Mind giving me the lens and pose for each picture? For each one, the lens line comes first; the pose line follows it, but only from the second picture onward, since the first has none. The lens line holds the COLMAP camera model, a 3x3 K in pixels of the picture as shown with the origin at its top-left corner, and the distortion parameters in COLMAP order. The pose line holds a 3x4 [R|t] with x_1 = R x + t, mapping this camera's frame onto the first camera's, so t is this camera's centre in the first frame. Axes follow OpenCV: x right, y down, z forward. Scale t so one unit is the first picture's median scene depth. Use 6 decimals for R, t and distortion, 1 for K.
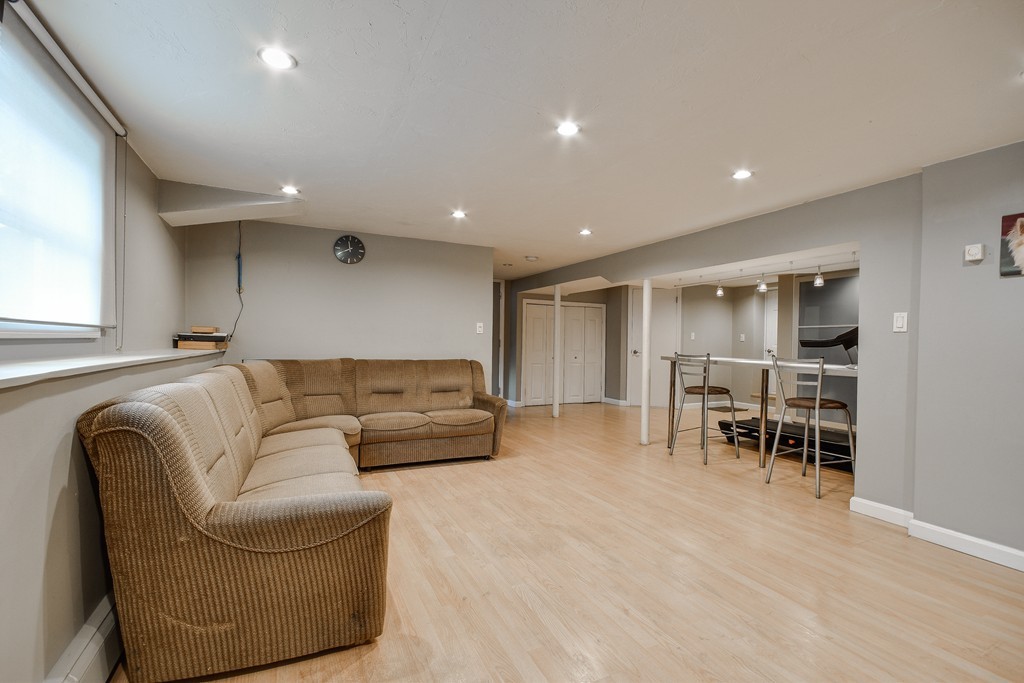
lens RADIAL K [[480.4, 0, 525.0], [0, 480.4, 346.0], [0, 0, 1]] dist [-0.000885, 0.000012]
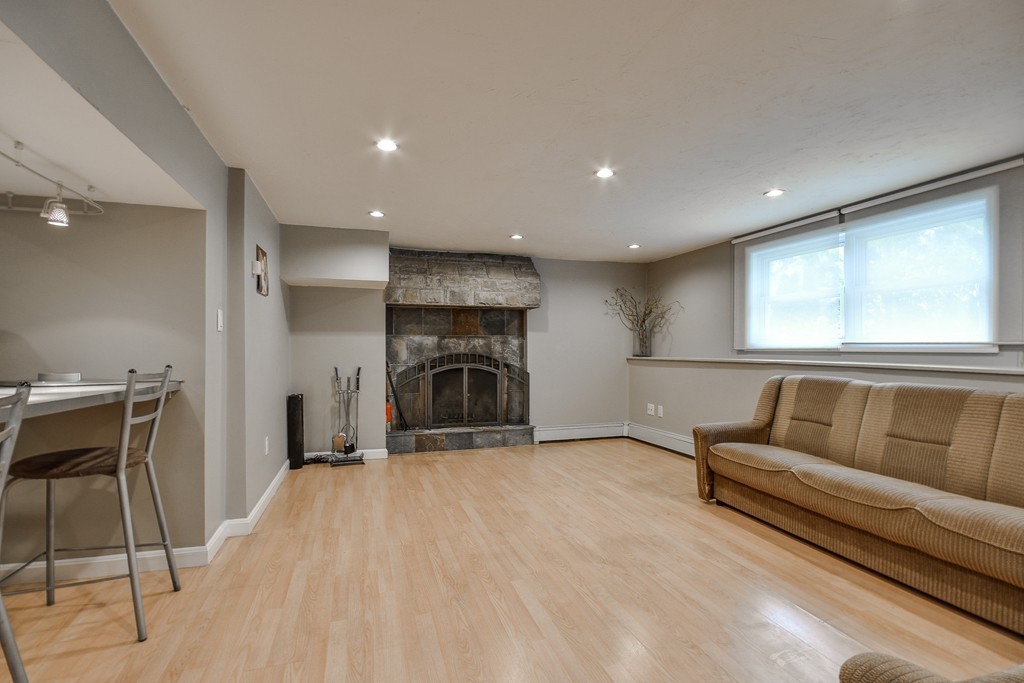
lens RADIAL K [[480.4, 0, 525.0], [0, 480.4, 346.0], [0, 0, 1]] dist [-0.000885, 0.000012]
pose [[-0.991112, -0.019536, 0.131589, 0.107265], [-0.018579, 0.999791, 0.008500, -0.019561], [-0.131728, 0.005979, -0.991268, 1.967646]]
